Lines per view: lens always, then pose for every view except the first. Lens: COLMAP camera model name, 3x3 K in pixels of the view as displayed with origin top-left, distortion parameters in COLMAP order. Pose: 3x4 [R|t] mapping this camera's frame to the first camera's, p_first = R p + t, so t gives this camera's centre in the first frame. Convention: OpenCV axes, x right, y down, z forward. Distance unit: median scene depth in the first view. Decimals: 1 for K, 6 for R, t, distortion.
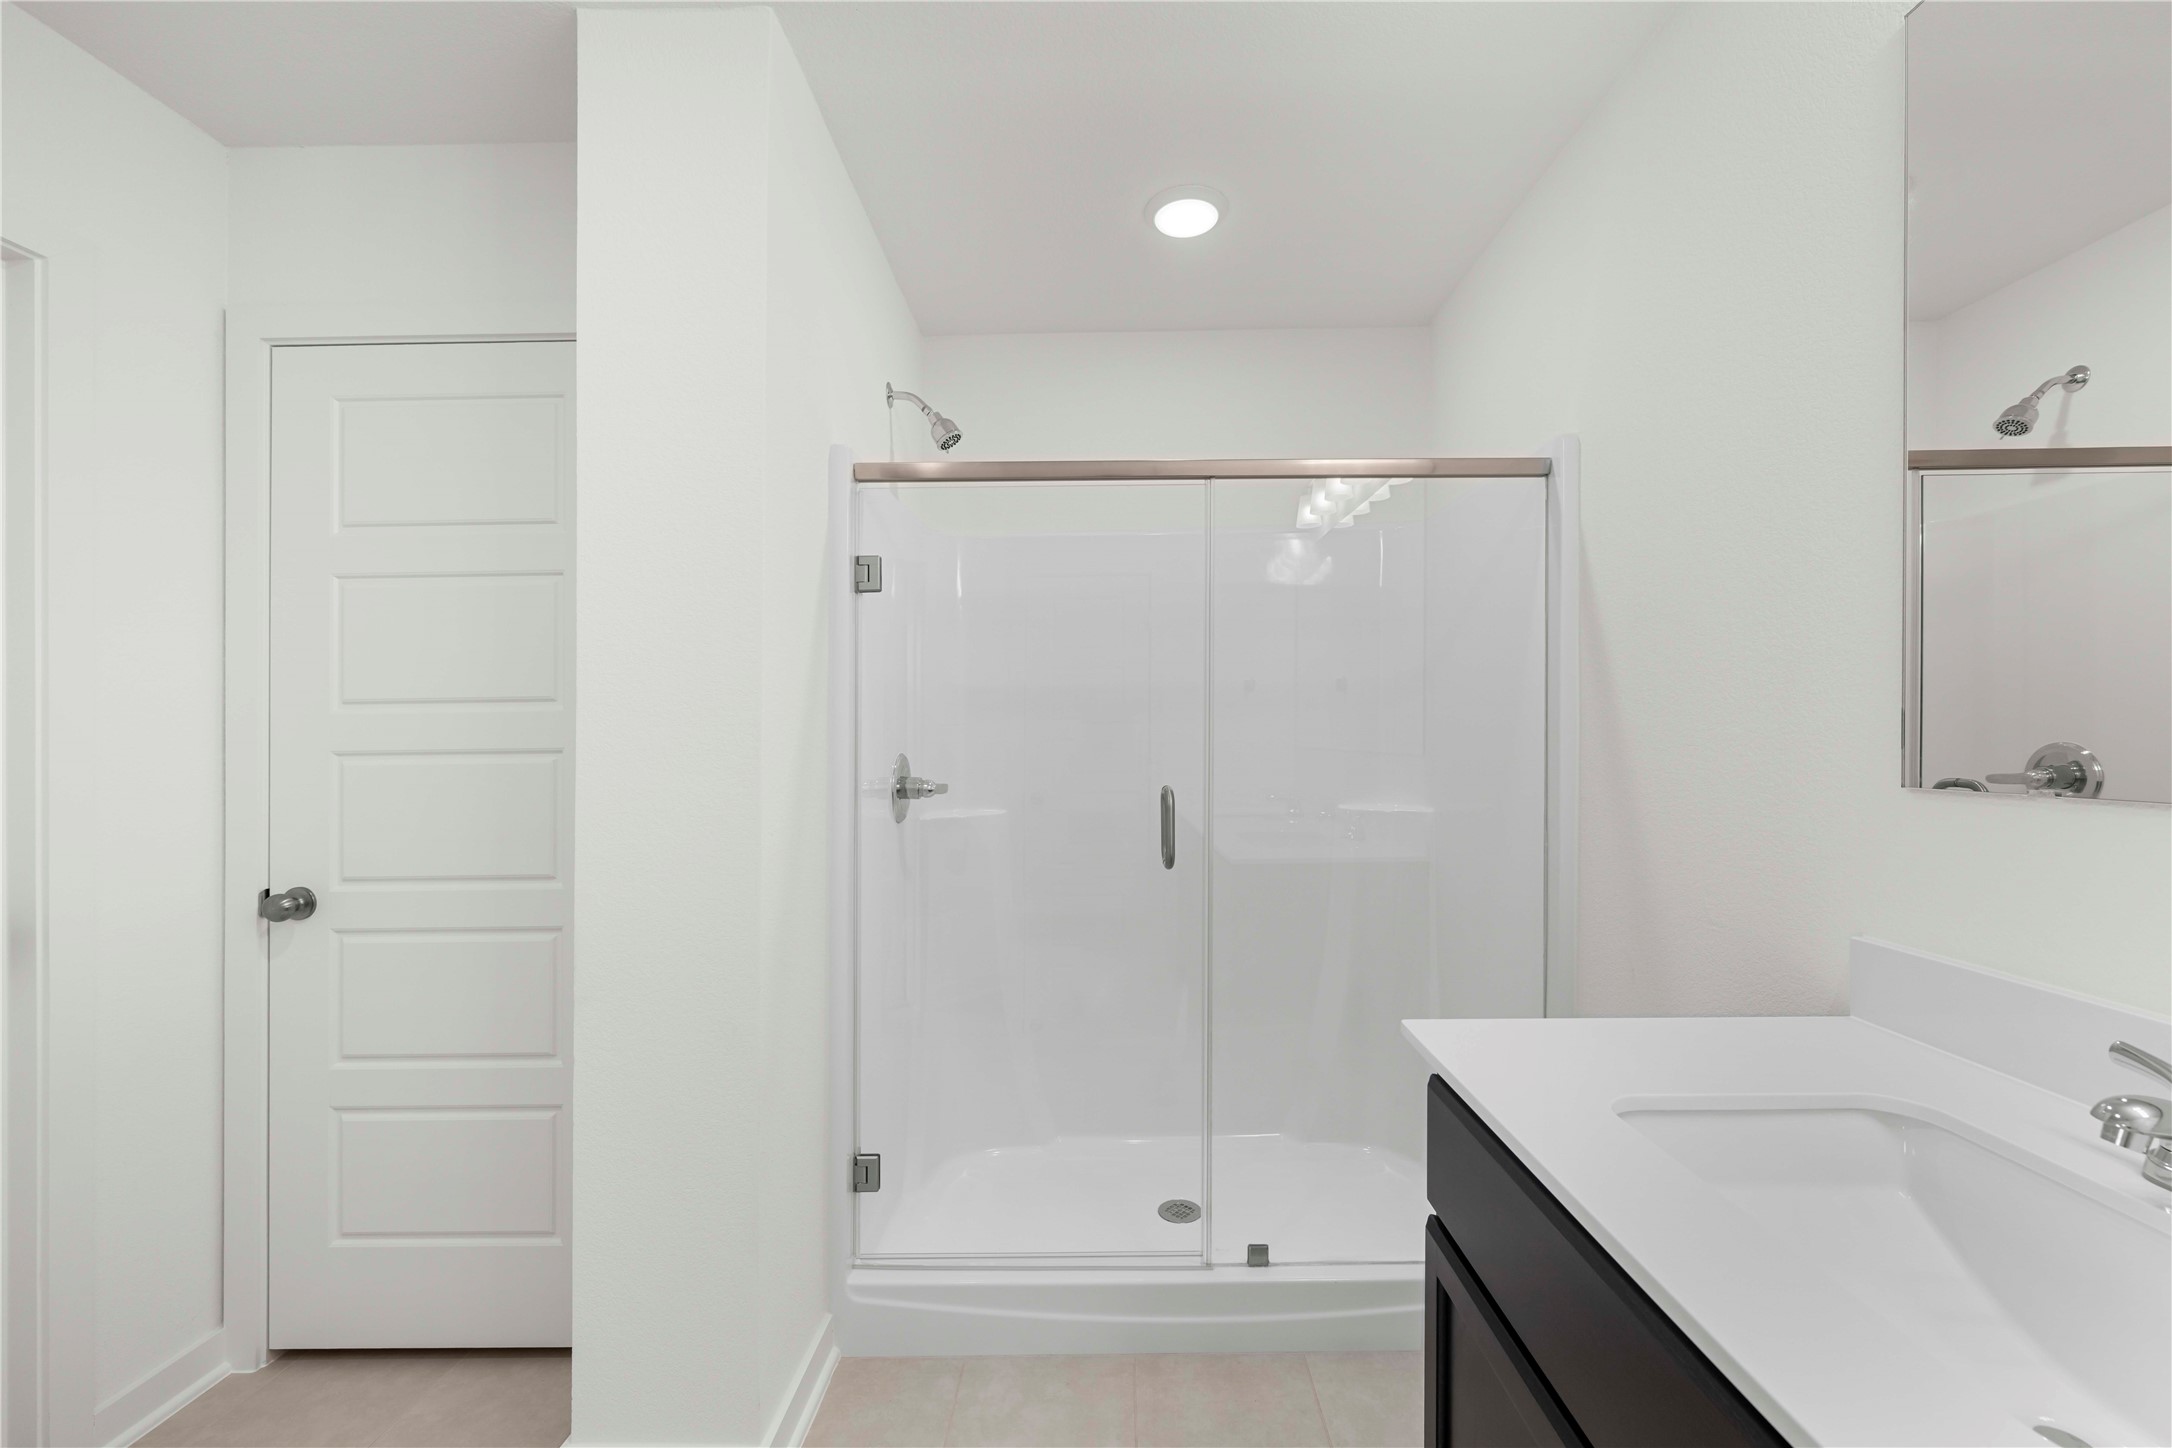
lens RADIAL K [[869.4, 0, 1090.6], [0, 869.4, 724.2], [0, 0, 1]] dist [0.002115, -0.000790]
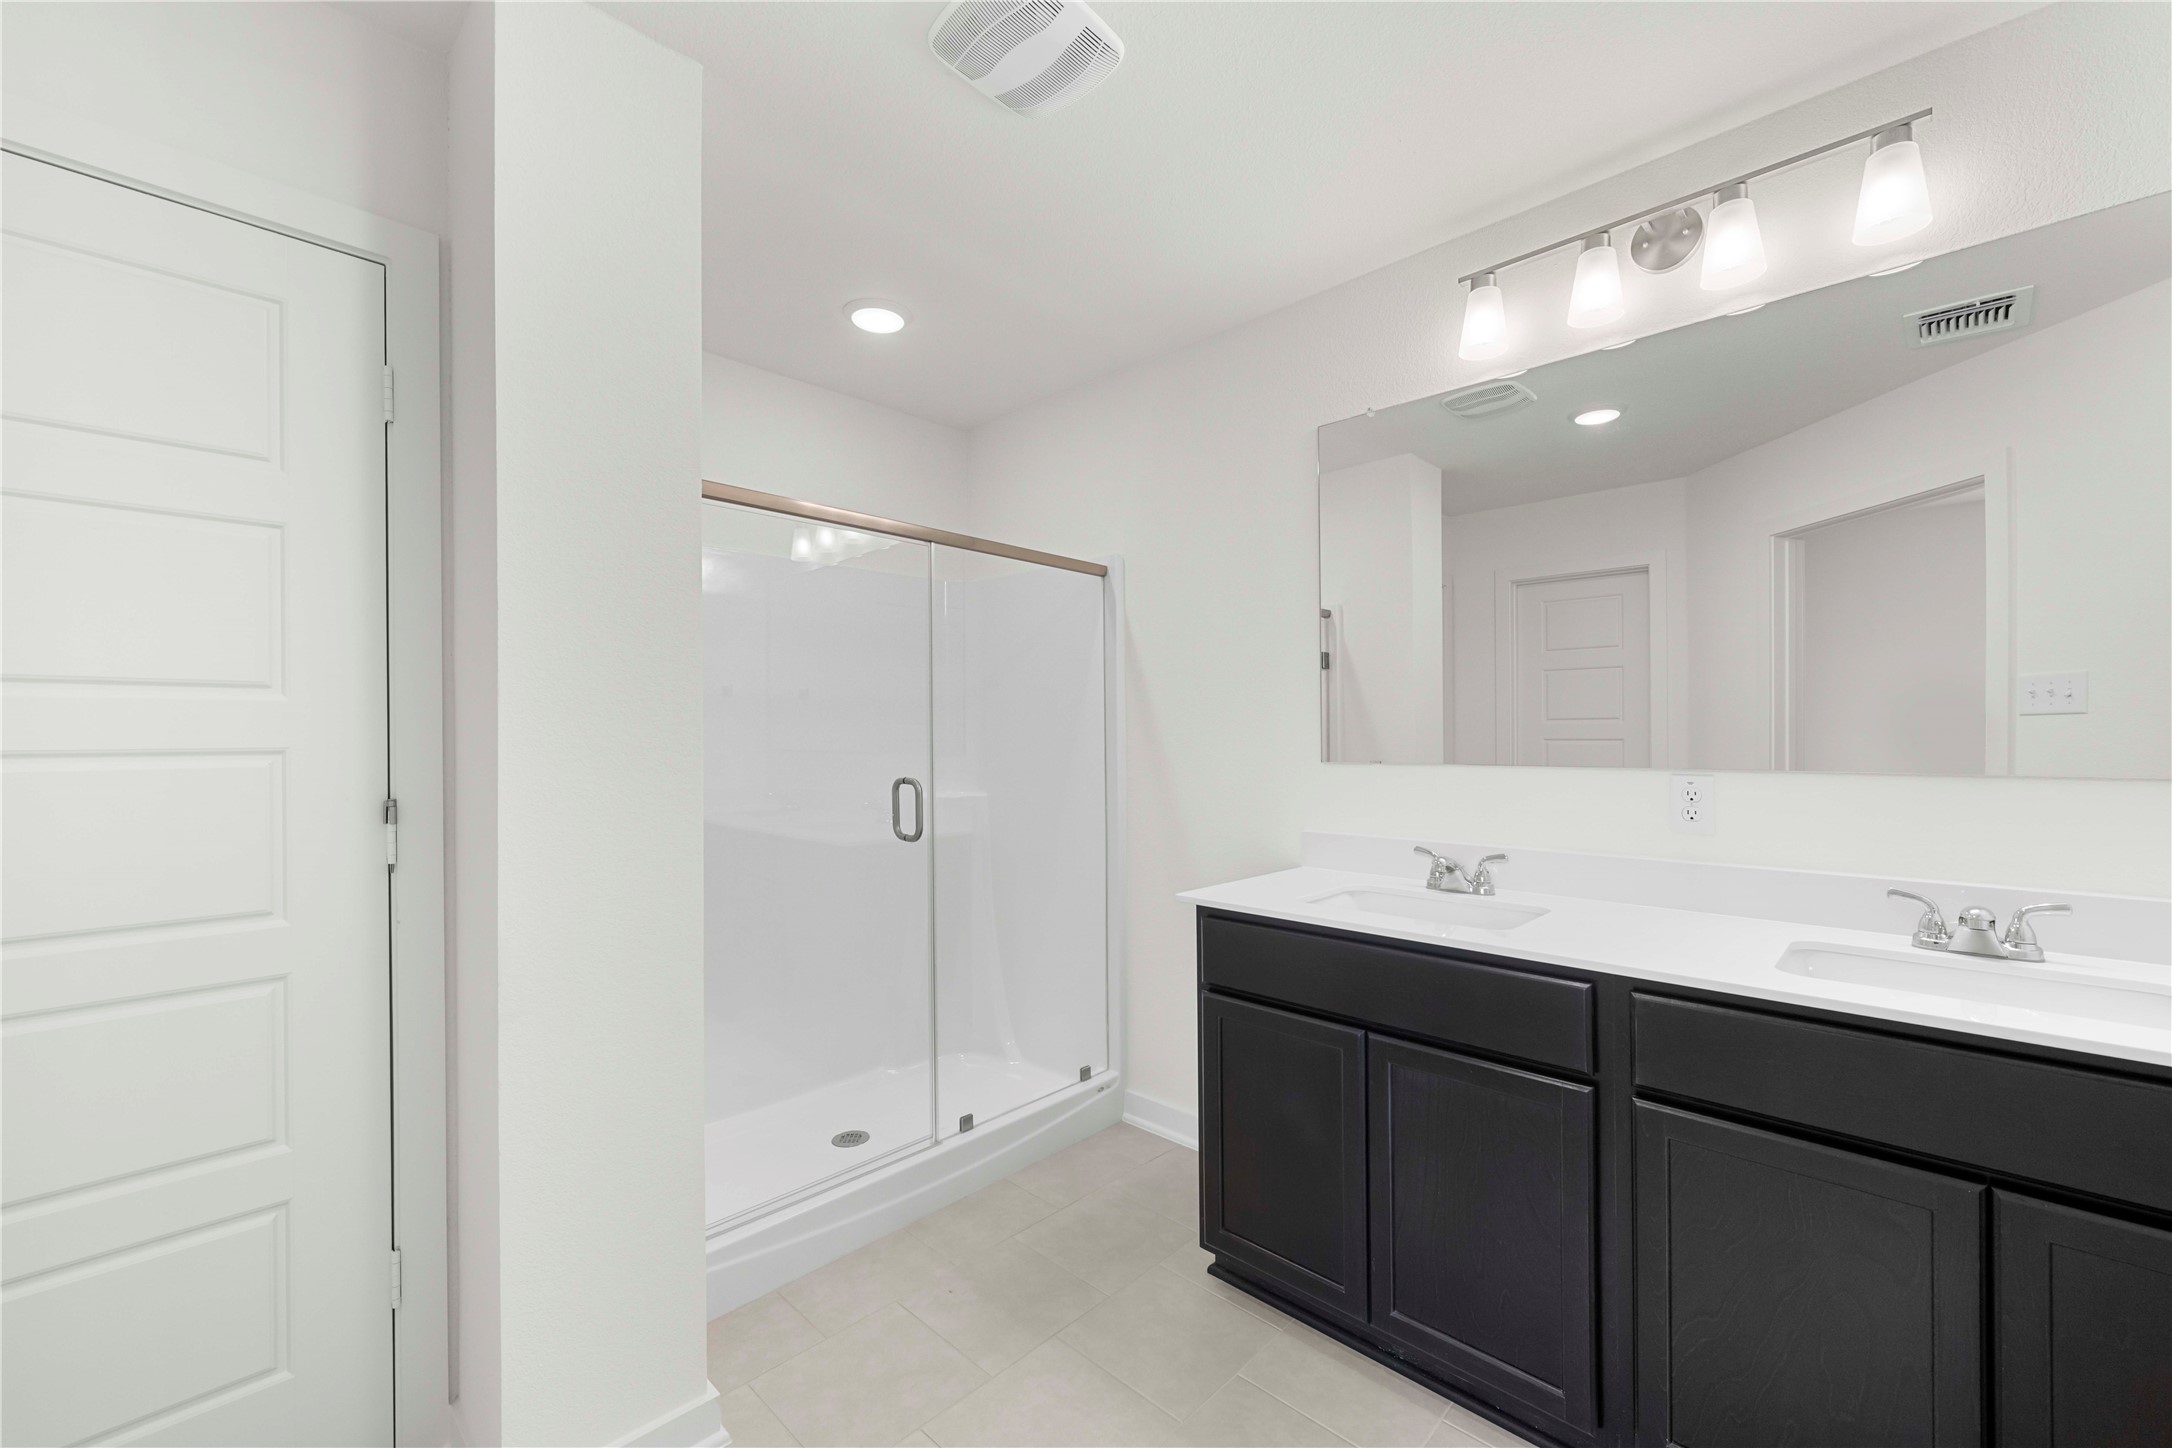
lens RADIAL K [[869.4, 0, 1075.4], [0, 869.4, 734.0], [0, 0, 1]] dist [0.002115, -0.000790]
pose [[0.694457, 0.010486, 0.719457, -0.668401], [-0.003646, 0.999932, -0.011055, 0.019936], [-0.719525, 0.005054, 0.694449, -0.063000]]
